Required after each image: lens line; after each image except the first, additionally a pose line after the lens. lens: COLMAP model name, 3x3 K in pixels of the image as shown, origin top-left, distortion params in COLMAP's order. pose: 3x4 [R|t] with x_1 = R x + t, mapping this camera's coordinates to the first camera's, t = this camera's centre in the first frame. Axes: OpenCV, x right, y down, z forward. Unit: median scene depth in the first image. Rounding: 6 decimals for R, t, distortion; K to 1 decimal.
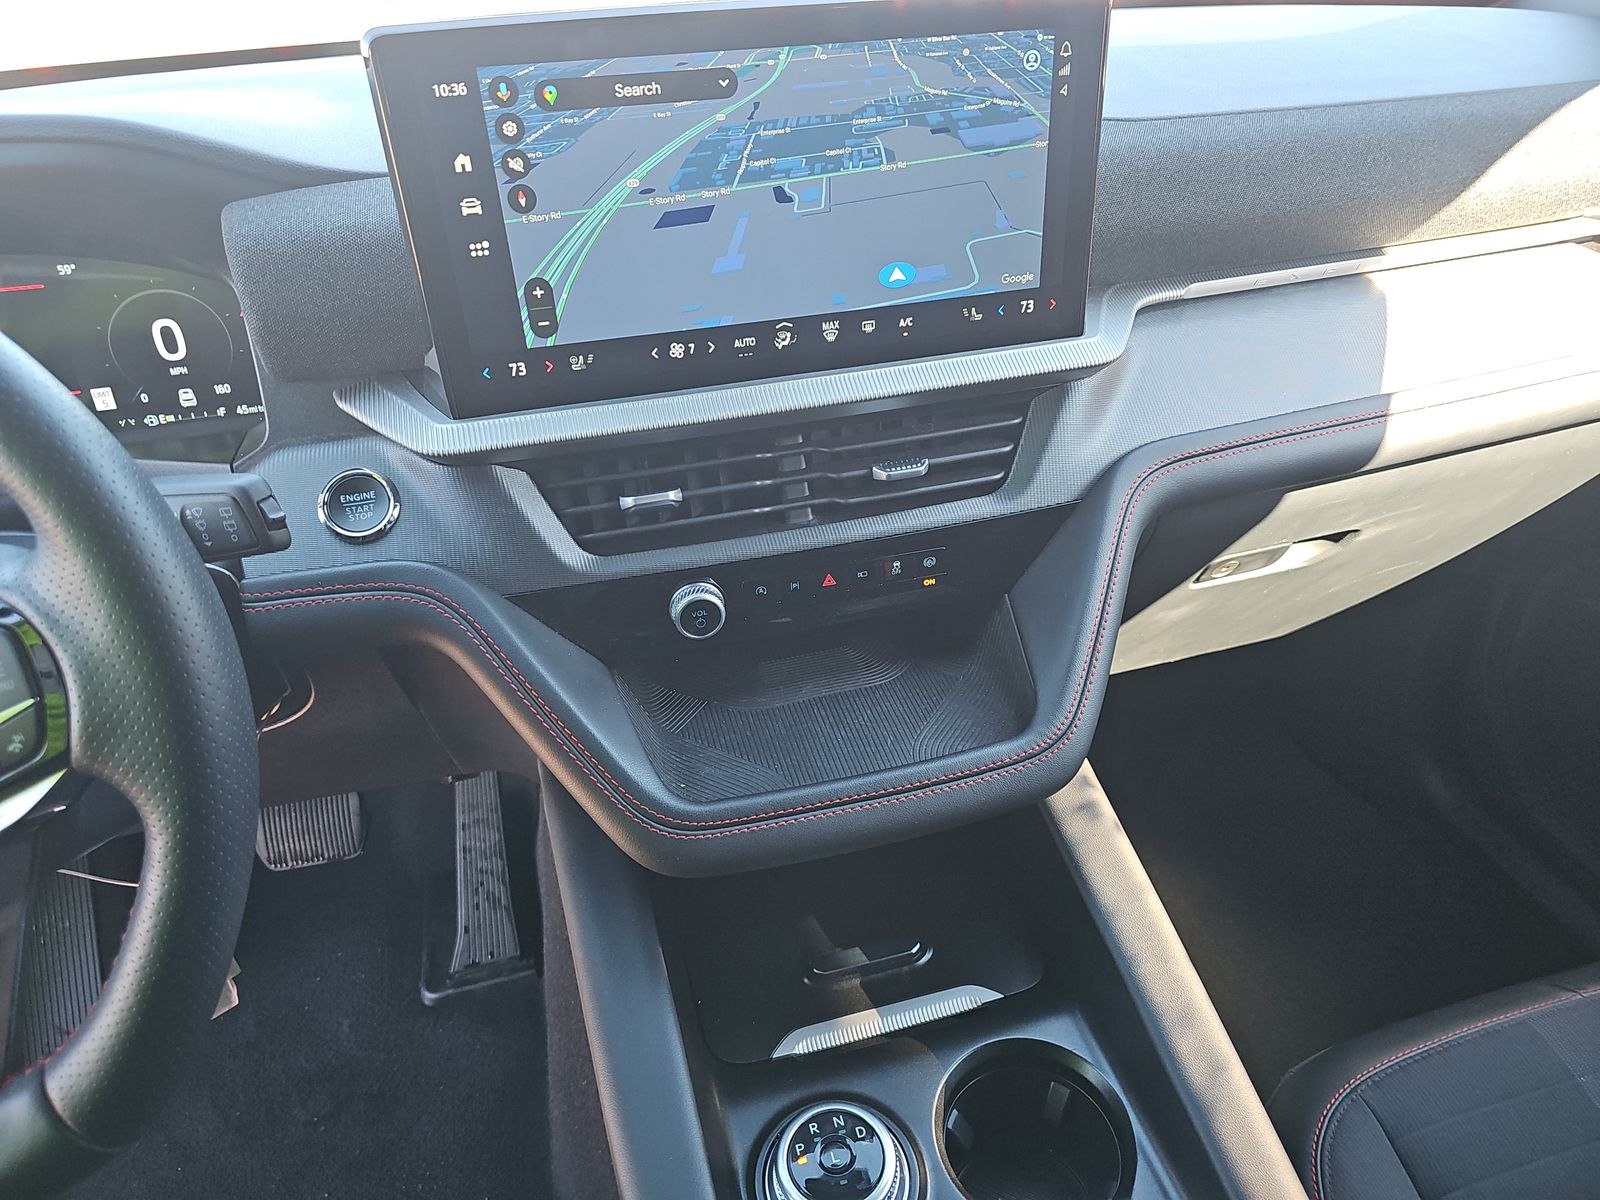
lens RADIAL K [[1105.7, 0, 797.2], [0, 1105.7, 603.0], [0, 0, 1]] dist [-0.001126, -0.001447]
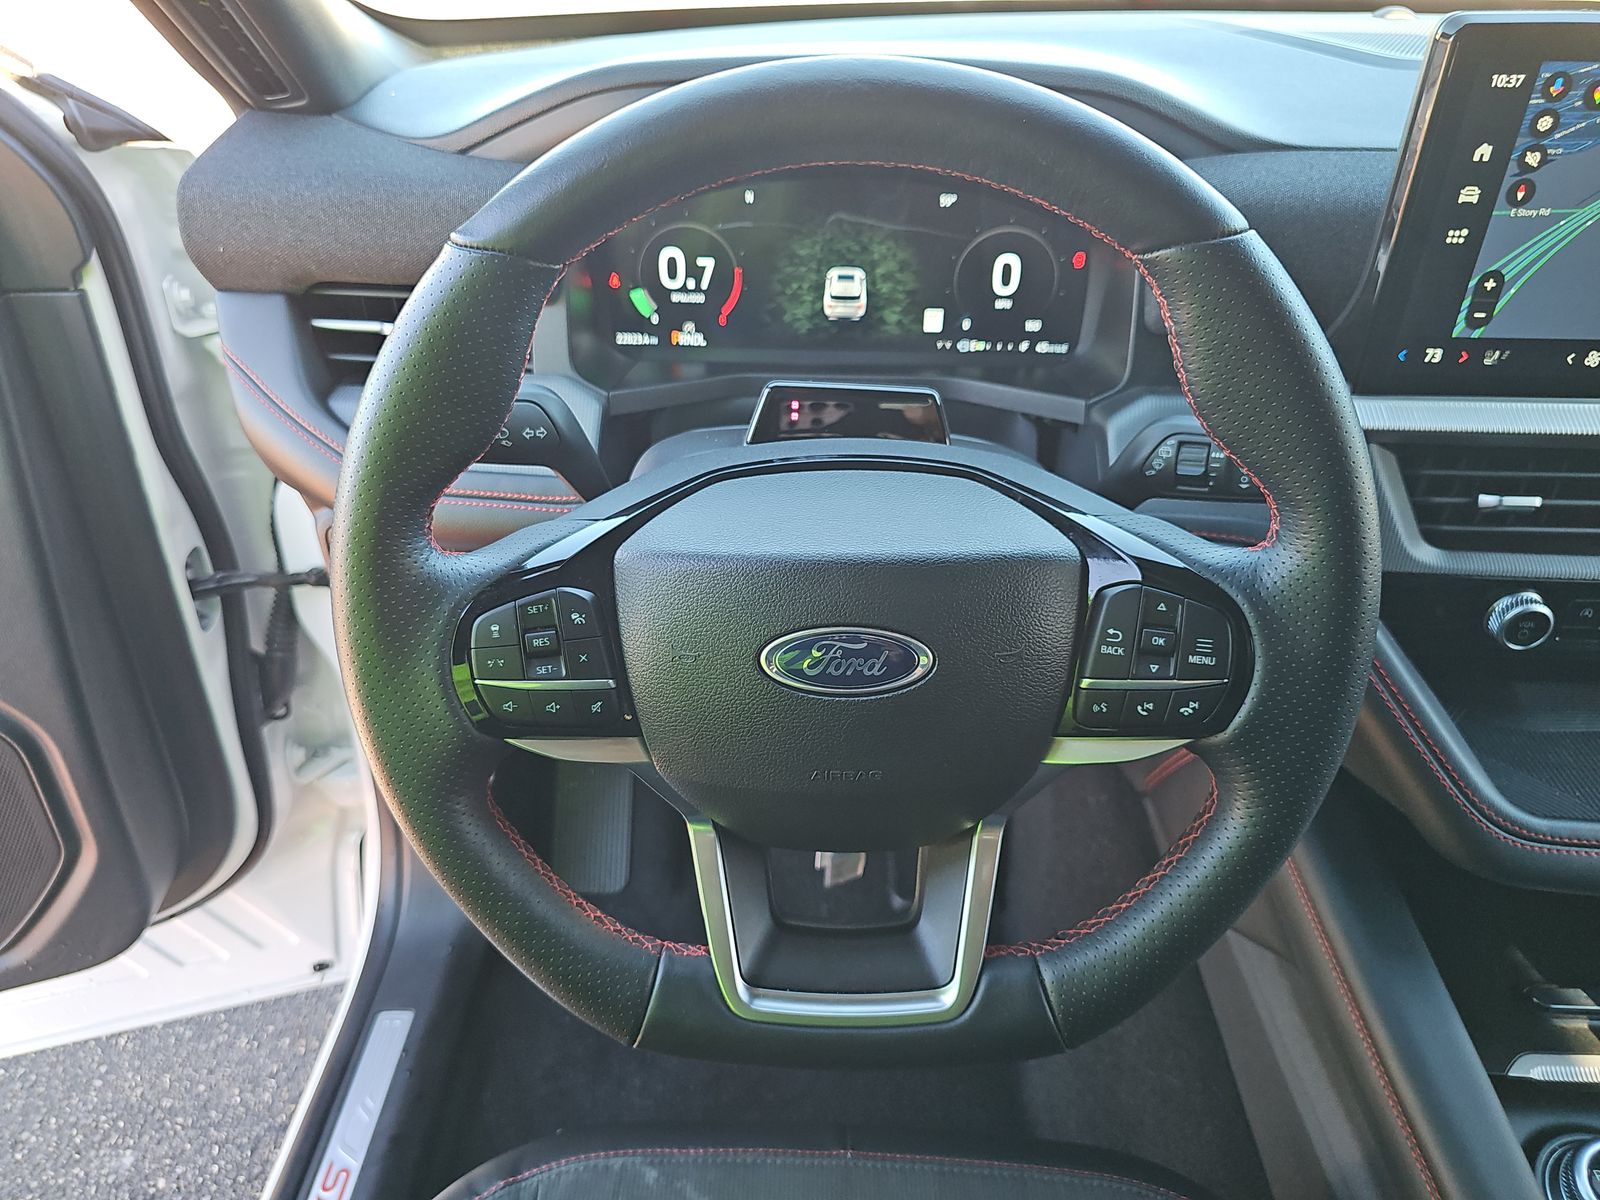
lens RADIAL K [[1105.7, 0, 798.0], [0, 1105.7, 597.8], [0, 0, 1]] dist [-0.001126, -0.001447]
pose [[0.947826, 0.203628, -0.245281, -0.525437], [-0.197059, 0.979048, 0.051303, 0.072659], [0.250588, -0.000291, 0.968094, -0.138365]]
